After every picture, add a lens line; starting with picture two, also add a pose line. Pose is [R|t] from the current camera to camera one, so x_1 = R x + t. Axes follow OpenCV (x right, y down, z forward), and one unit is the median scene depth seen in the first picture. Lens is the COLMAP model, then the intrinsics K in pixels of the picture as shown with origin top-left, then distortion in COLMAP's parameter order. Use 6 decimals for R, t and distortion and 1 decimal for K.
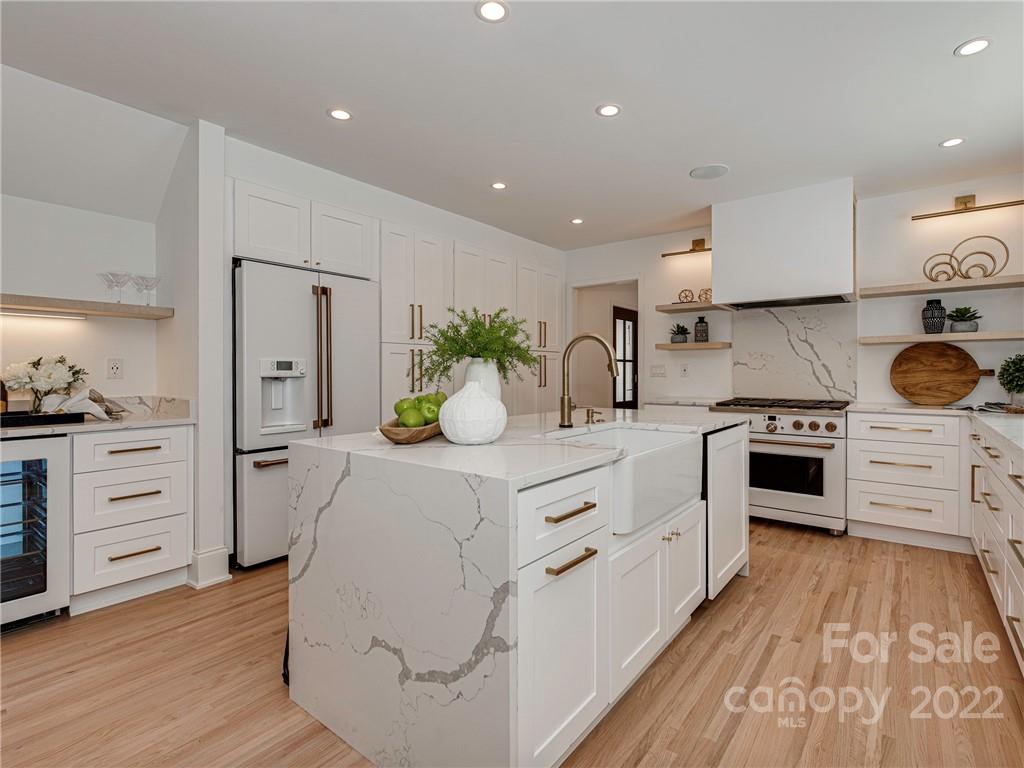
lens RADIAL K [[500.9, 0, 527.9], [0, 500.9, 369.8], [0, 0, 1]] dist [-0.004855, -0.001441]
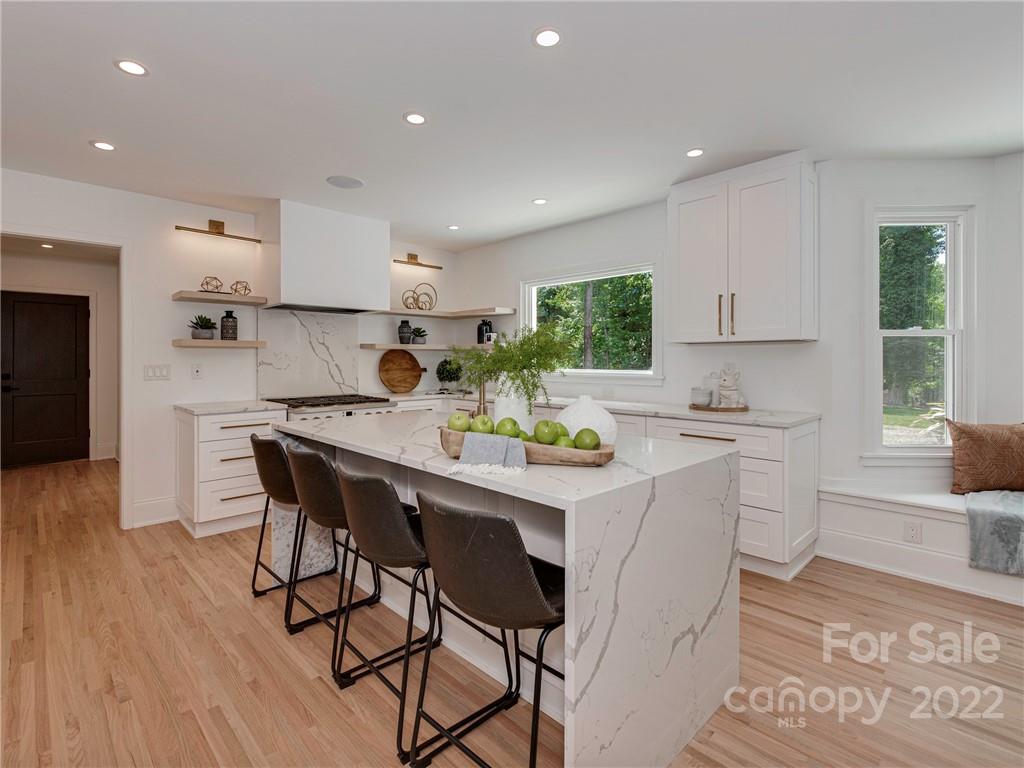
lens RADIAL K [[500.9, 0, 505.9], [0, 500.9, 359.0], [0, 0, 1]] dist [-0.004855, -0.001441]
pose [[0.133427, 0.001323, 0.991058, -0.614021], [-0.001444, 0.999998, -0.001140, -0.027230], [-0.991058, -0.001279, 0.133429, 0.525301]]
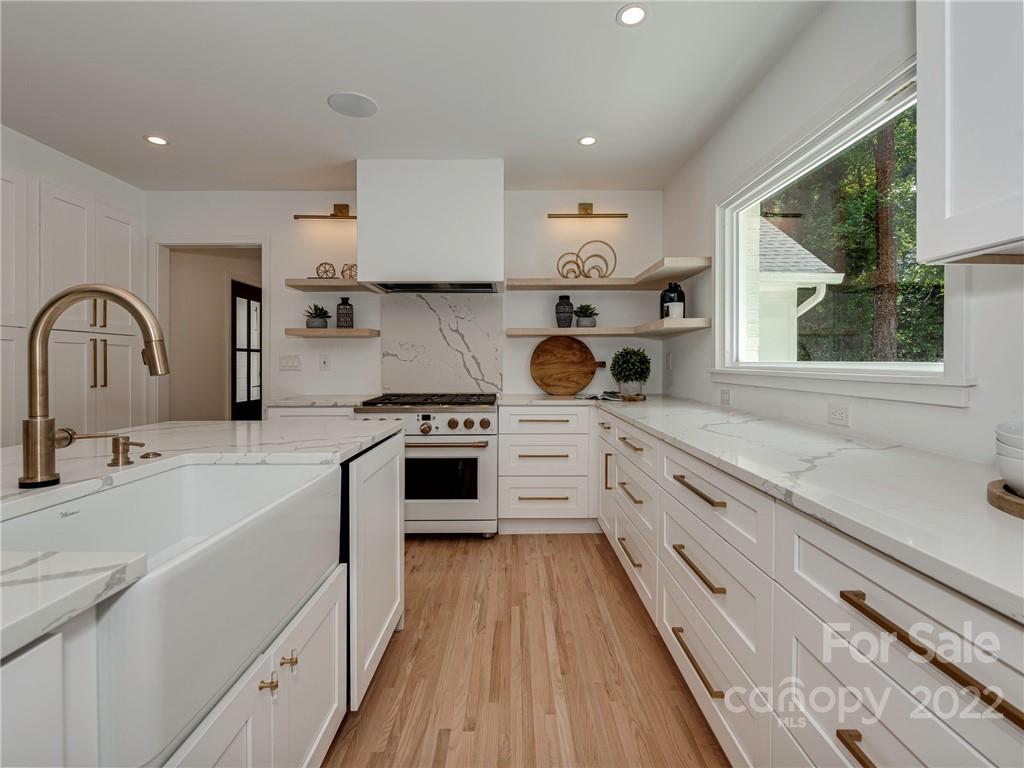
lens RADIAL K [[495.2, 0, 520.0], [0, 495.2, 366.1], [0, 0, 1]] dist [0.012232, 0.001024]
pose [[0.786051, -0.005049, 0.618141, 0.089016], [-0.000119, 0.999965, 0.008320, 0.000469], [-0.618161, -0.006613, 0.786024, 0.234534]]
